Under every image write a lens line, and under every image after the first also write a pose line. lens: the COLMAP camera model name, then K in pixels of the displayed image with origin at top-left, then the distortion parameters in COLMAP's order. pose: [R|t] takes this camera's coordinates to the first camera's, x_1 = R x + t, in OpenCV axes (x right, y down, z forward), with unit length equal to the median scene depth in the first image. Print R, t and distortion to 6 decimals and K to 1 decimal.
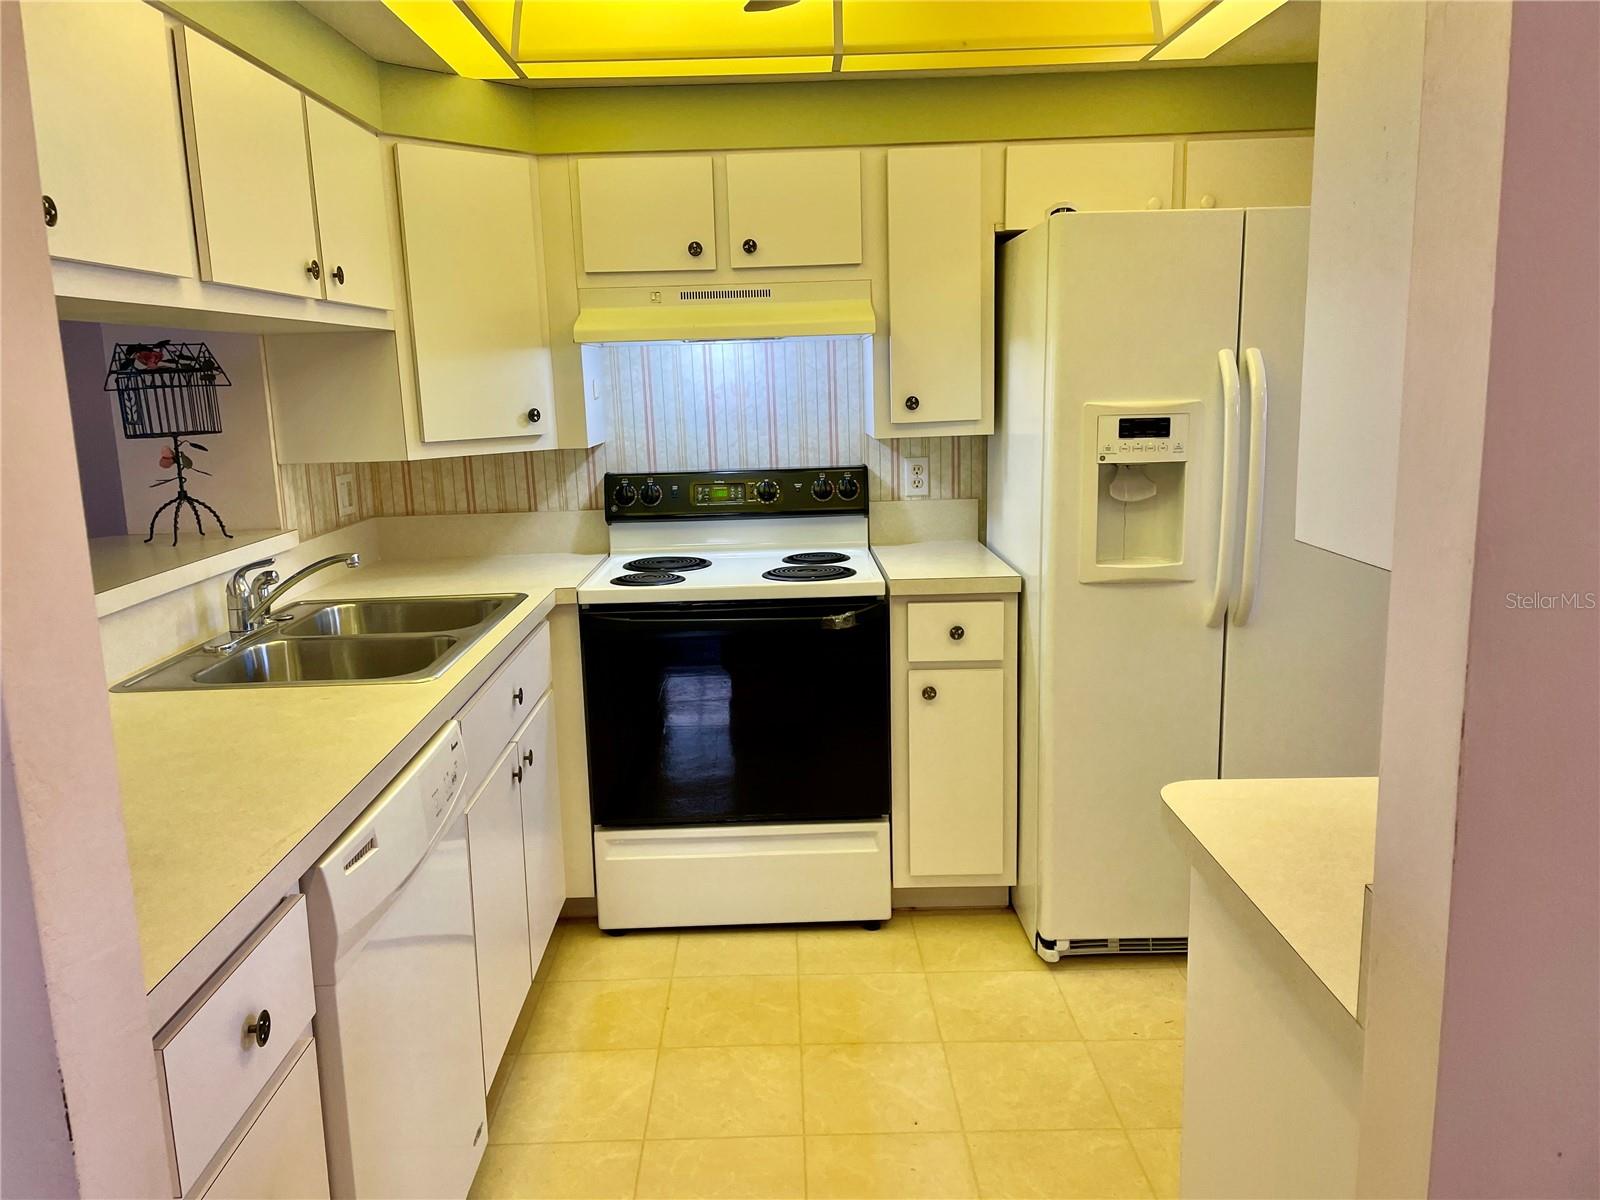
lens RADIAL K [[1210.5, 0, 793.3], [0, 1210.5, 594.4], [0, 0, 1]] dist [0.087222, -0.111376]
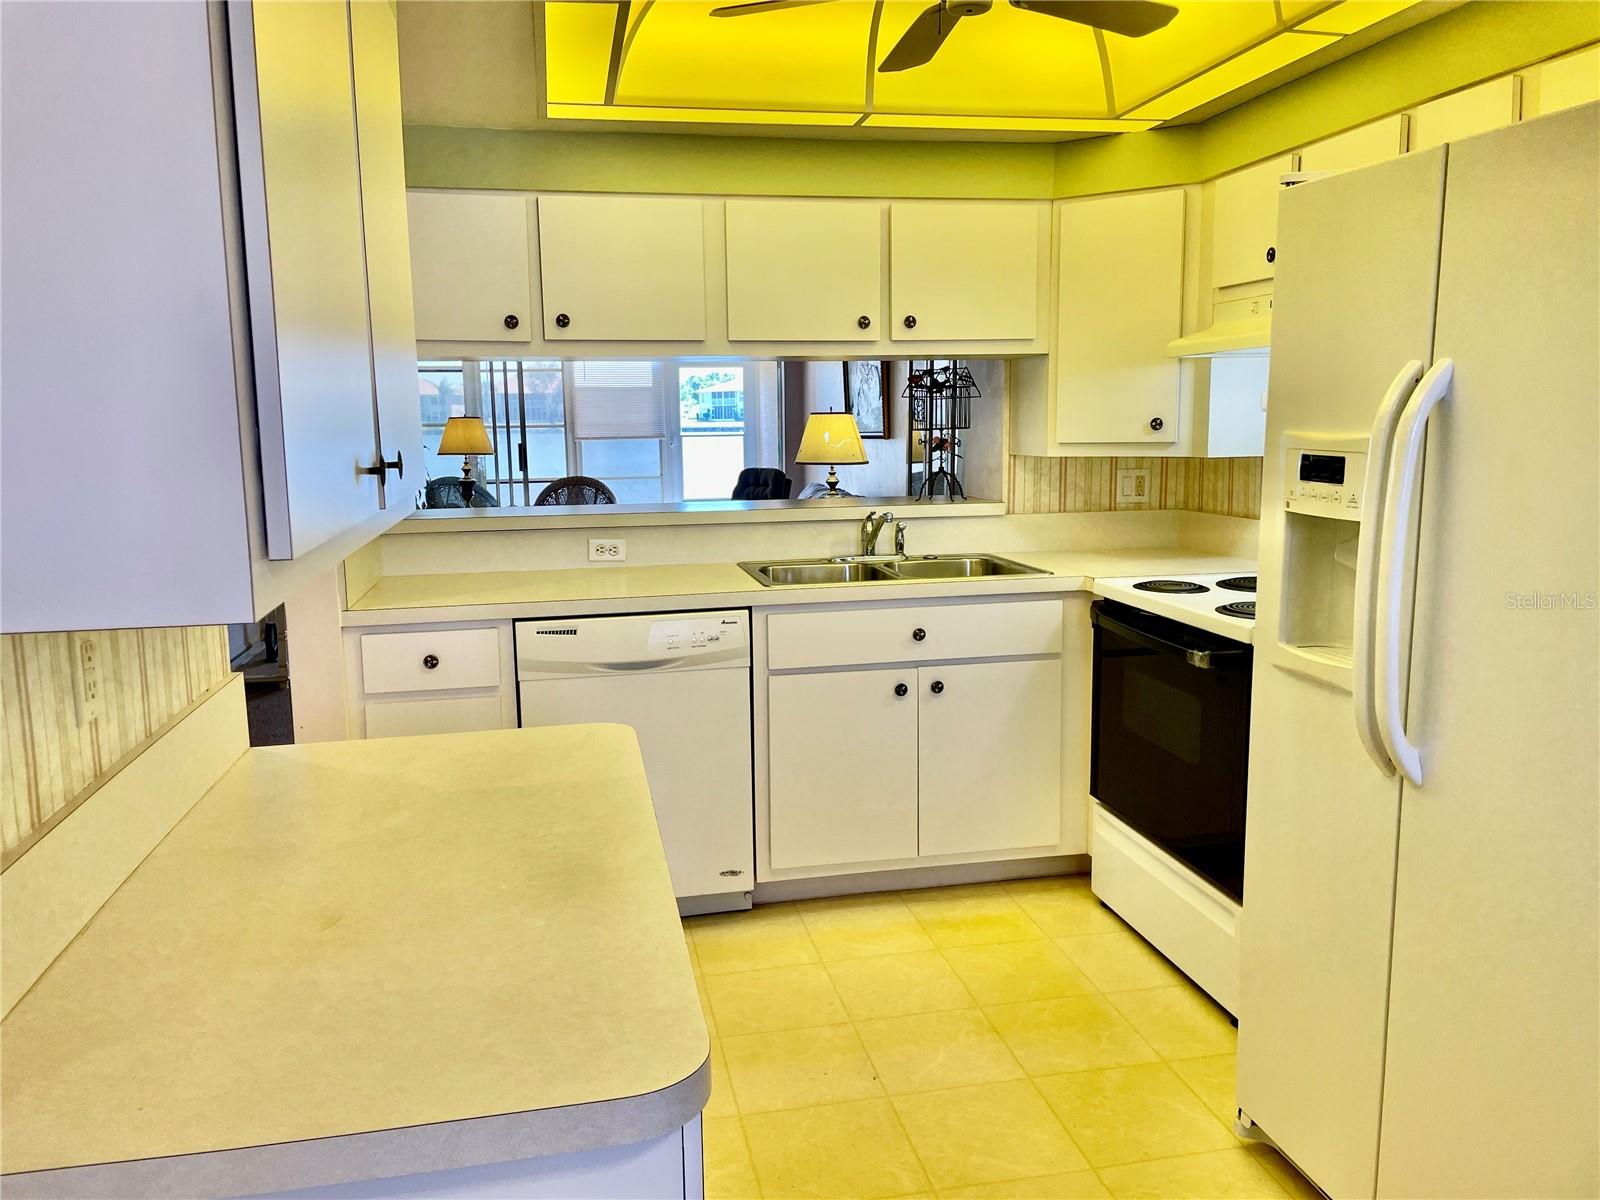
lens RADIAL K [[1210.5, 0, 792.6], [0, 1210.5, 600.7], [0, 0, 1]] dist [0.087222, -0.111376]
pose [[0.188040, 0.179502, -0.965619, 0.822900], [-0.176918, 0.973266, 0.146471, -0.096573], [0.966096, 0.143293, 0.214770, 0.476871]]
